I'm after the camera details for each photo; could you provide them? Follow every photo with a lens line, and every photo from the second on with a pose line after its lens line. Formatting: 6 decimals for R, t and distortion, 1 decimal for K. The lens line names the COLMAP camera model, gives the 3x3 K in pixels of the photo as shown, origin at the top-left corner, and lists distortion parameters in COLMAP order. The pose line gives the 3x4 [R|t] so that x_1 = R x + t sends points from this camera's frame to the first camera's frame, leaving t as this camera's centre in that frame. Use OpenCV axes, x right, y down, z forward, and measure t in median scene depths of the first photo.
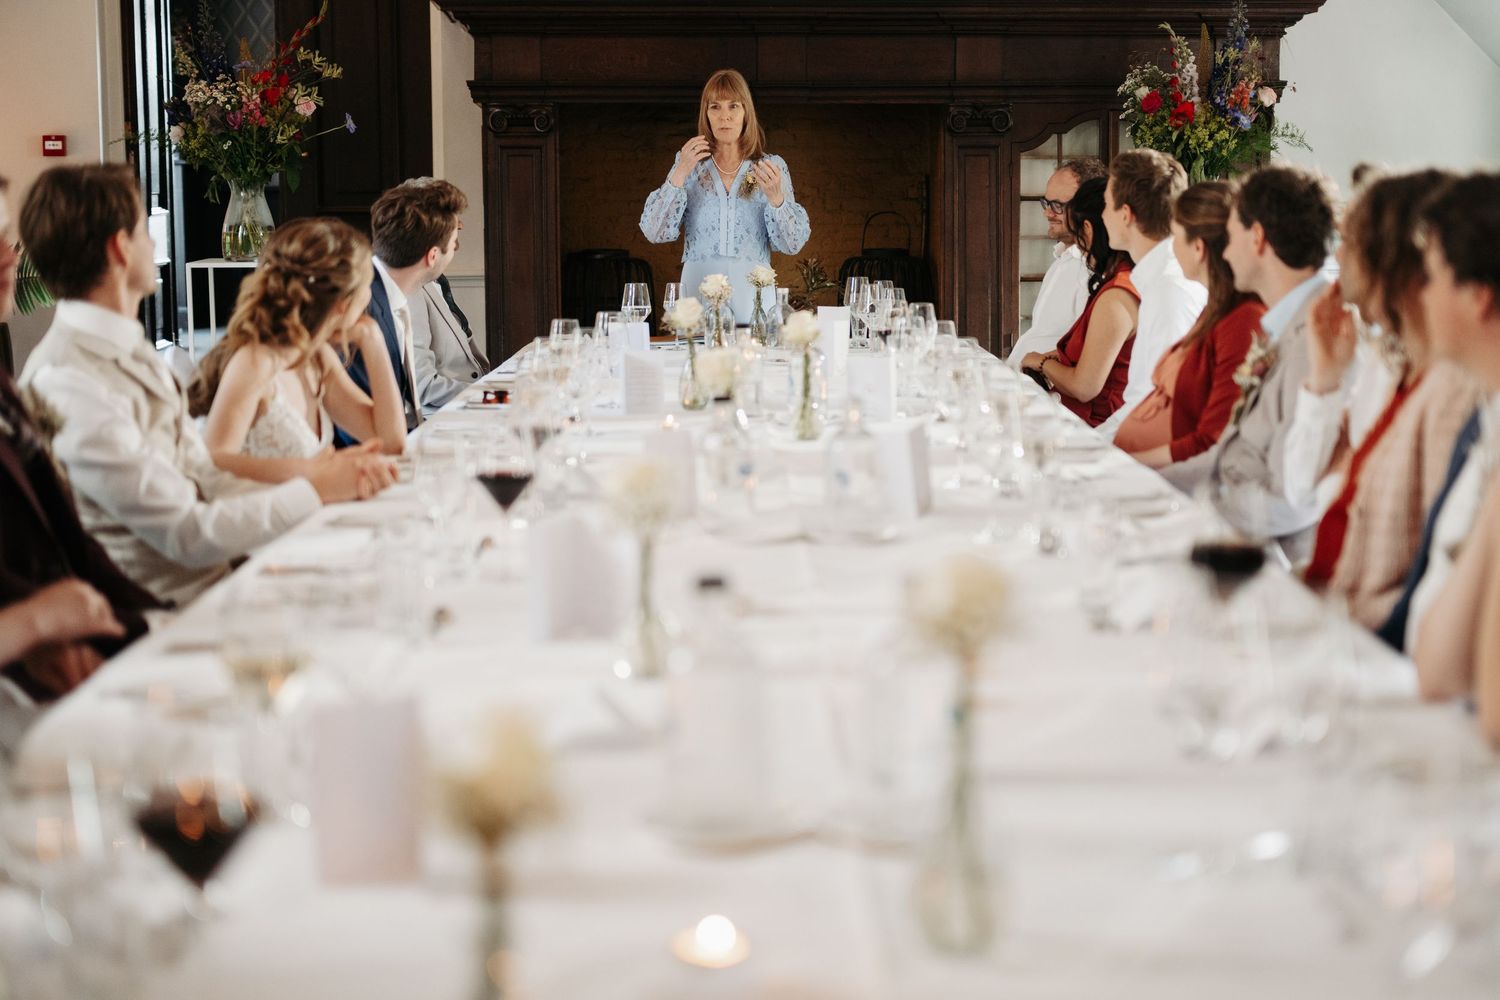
lens RADIAL K [[2616.3, 0, 750.0], [0, 2616.3, 500.0], [0, 0, 1]] dist [0.005645, 0.153220]
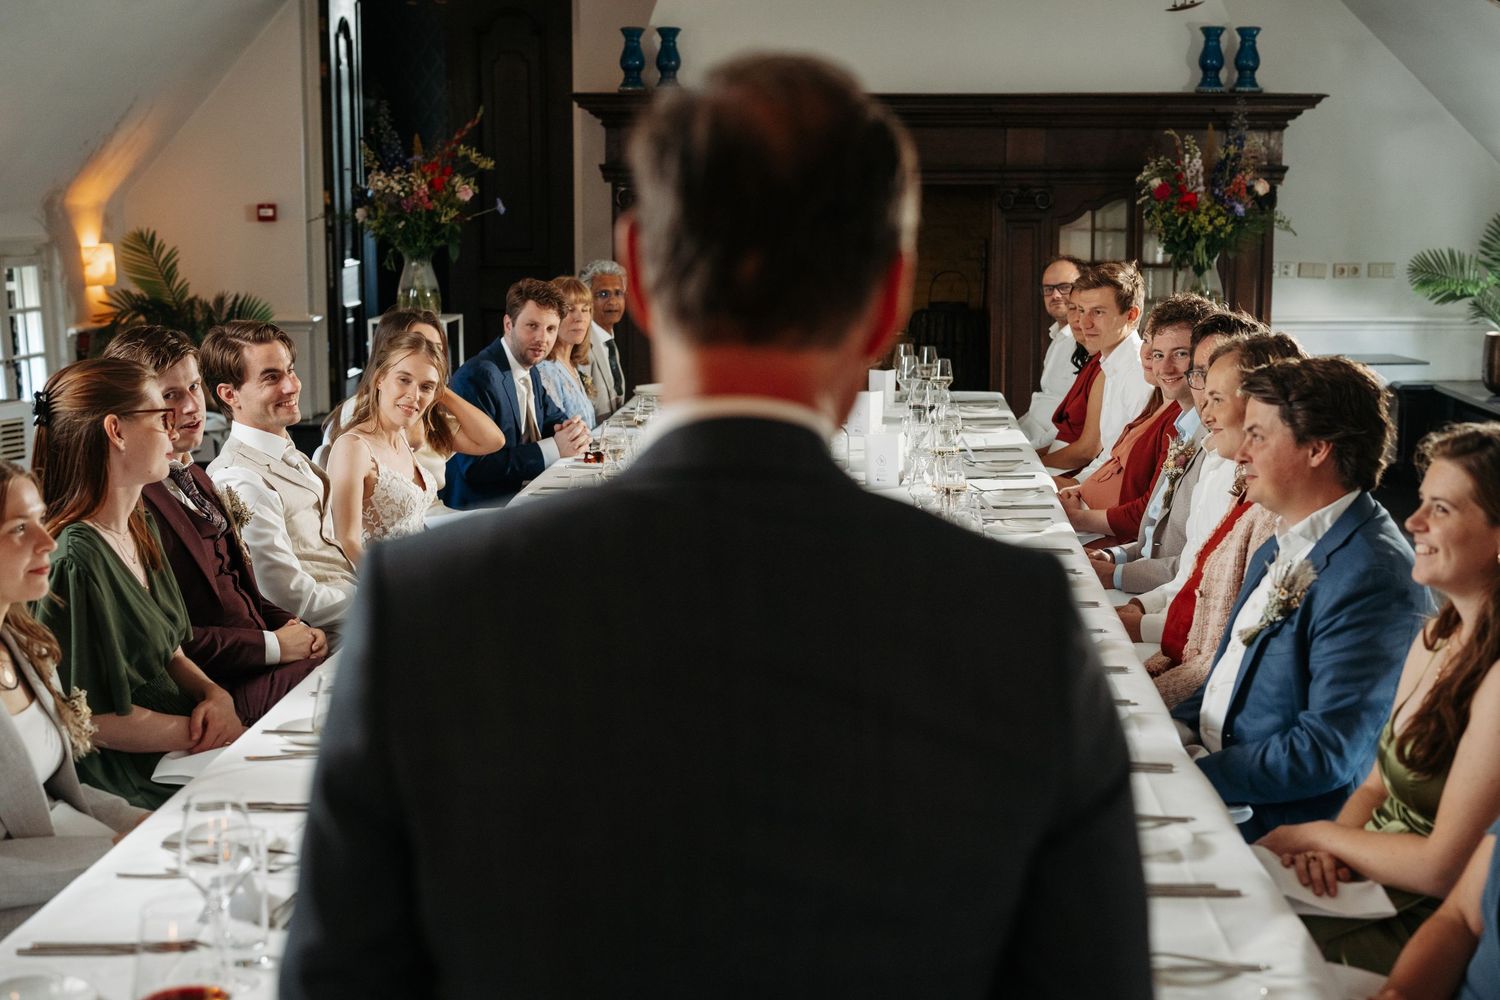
lens RADIAL K [[2616.3, 0, 750.0], [0, 2616.3, 500.0], [0, 0, 1]] dist [0.005645, 0.153220]
pose [[0.995741, 0.016935, -0.090630, 0.076815], [-0.012968, 0.998939, 0.044181, -0.061798], [0.091282, -0.042818, 0.994904, -0.214354]]
